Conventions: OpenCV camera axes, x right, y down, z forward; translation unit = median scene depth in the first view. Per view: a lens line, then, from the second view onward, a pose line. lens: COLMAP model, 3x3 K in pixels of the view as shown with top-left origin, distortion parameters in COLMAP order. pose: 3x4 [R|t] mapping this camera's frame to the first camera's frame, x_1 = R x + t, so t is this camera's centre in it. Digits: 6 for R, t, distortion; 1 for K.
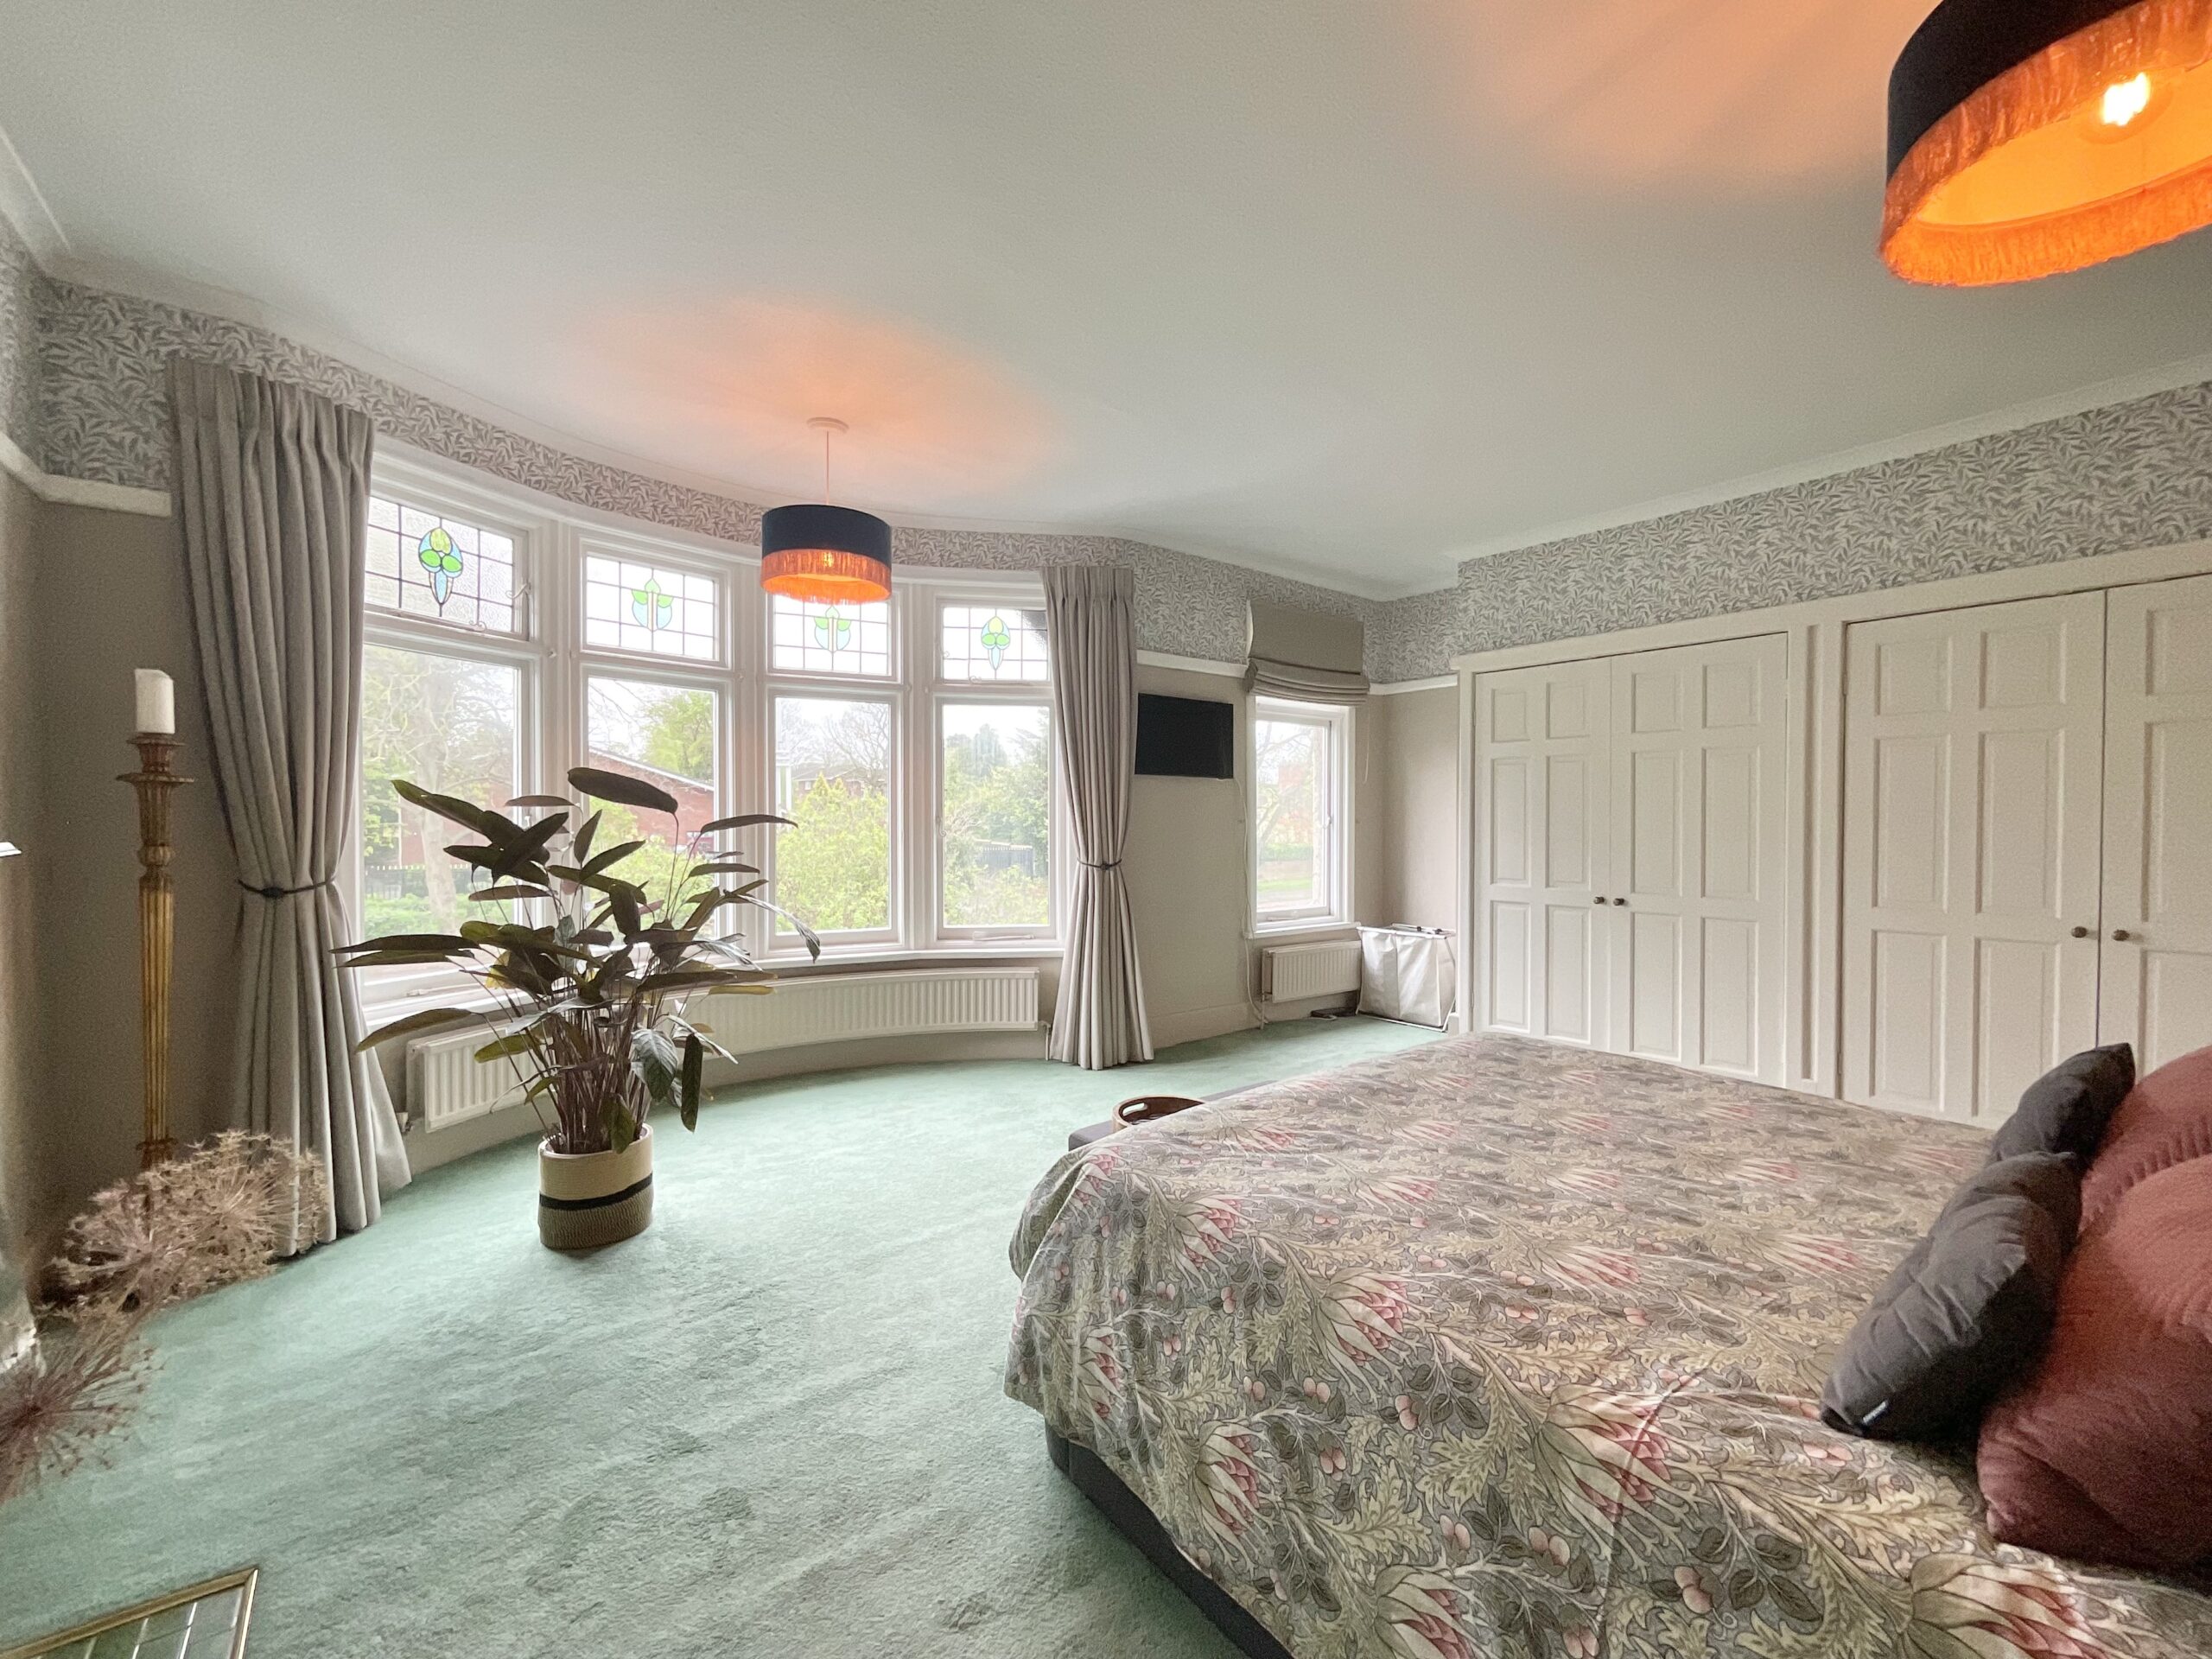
lens RADIAL K [[923.7, 0, 1106.0], [0, 923.7, 829.5], [0, 0, 1]] dist [0.000257, -0.000054]
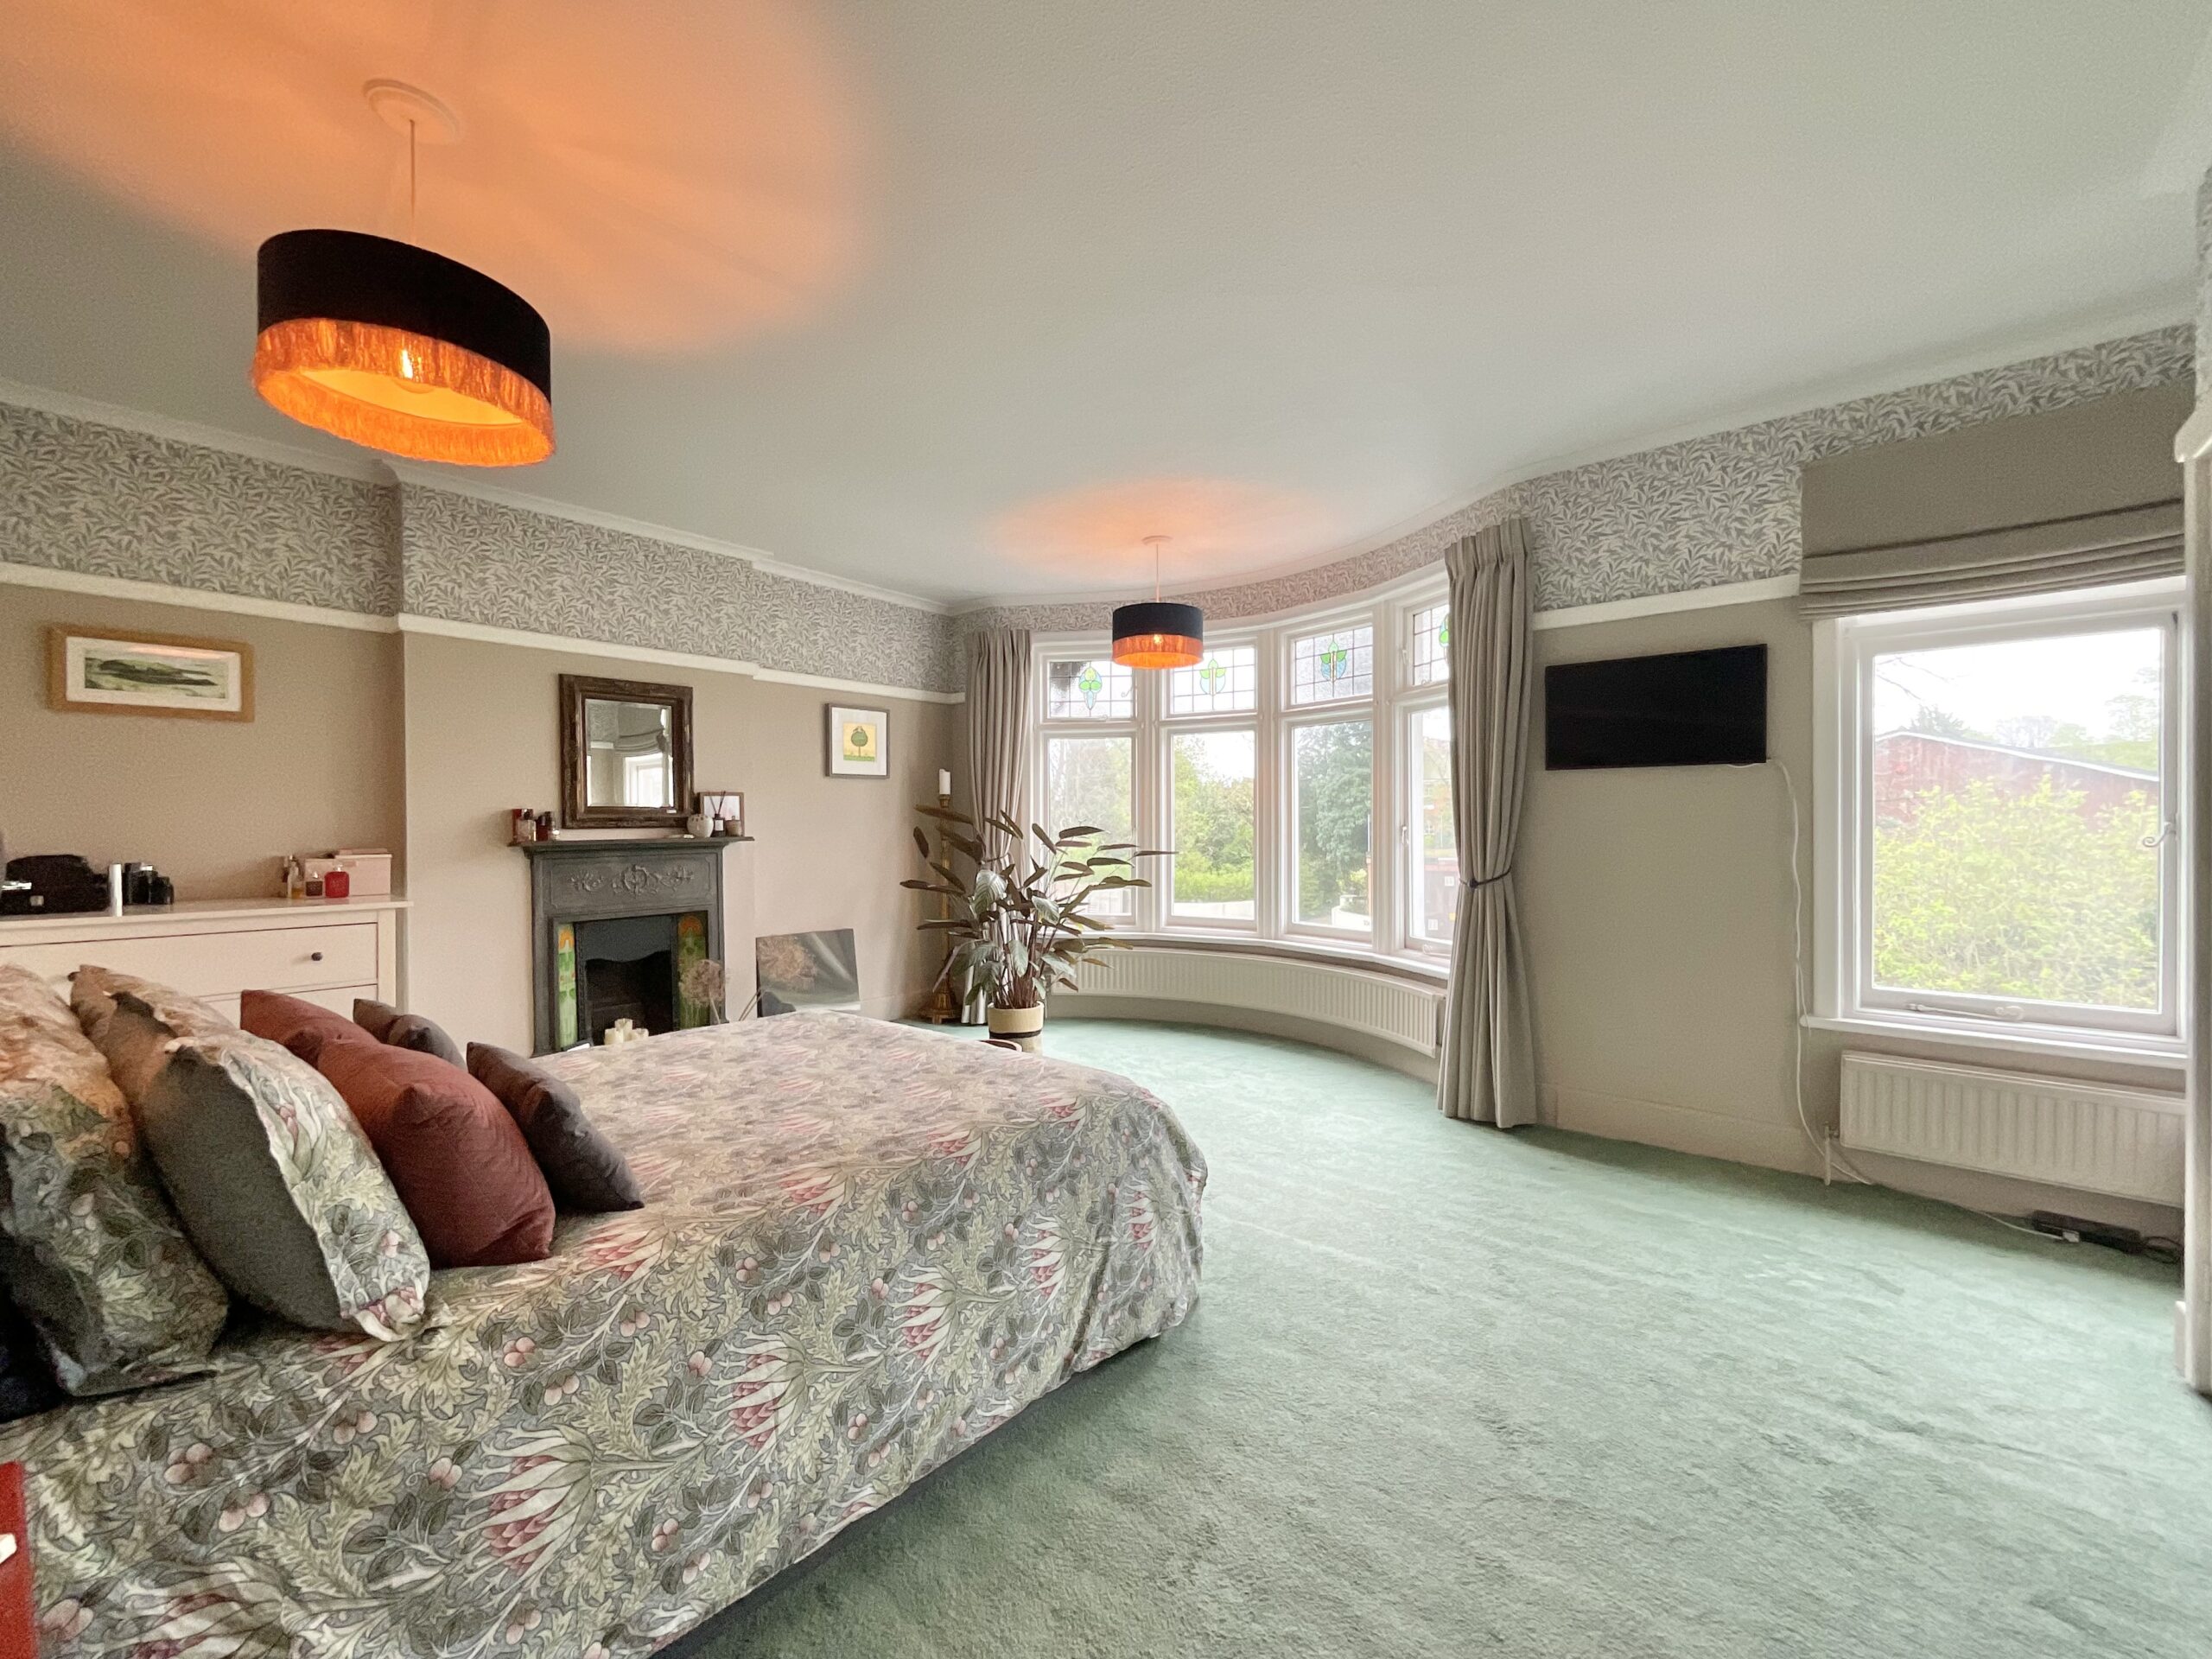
lens RADIAL K [[900.6, 0, 1106.0], [0, 900.6, 829.5], [0, 0, 1]] dist [-0.001959, -0.000599]
pose [[0.191439, -0.003614, -0.981498, 0.730965], [-0.014778, 0.999869, -0.006564, 0.001573], [0.981393, 0.015761, 0.191360, 0.500821]]
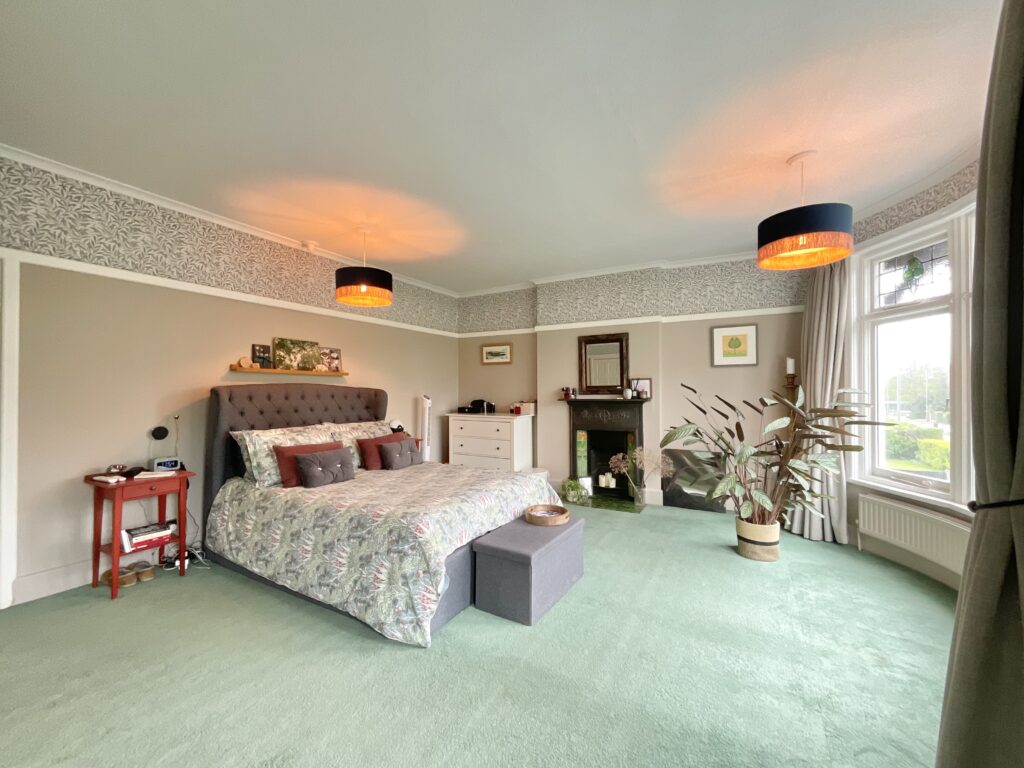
lens RADIAL K [[416.9, 0, 512.0], [0, 416.9, 384.0], [0, 0, 1]] dist [-0.001959, -0.000599]
pose [[-0.928962, -0.011174, -0.370006, 0.320993], [-0.013016, 0.999912, 0.002484, -0.025424], [0.369946, 0.007123, -0.929026, 1.107163]]
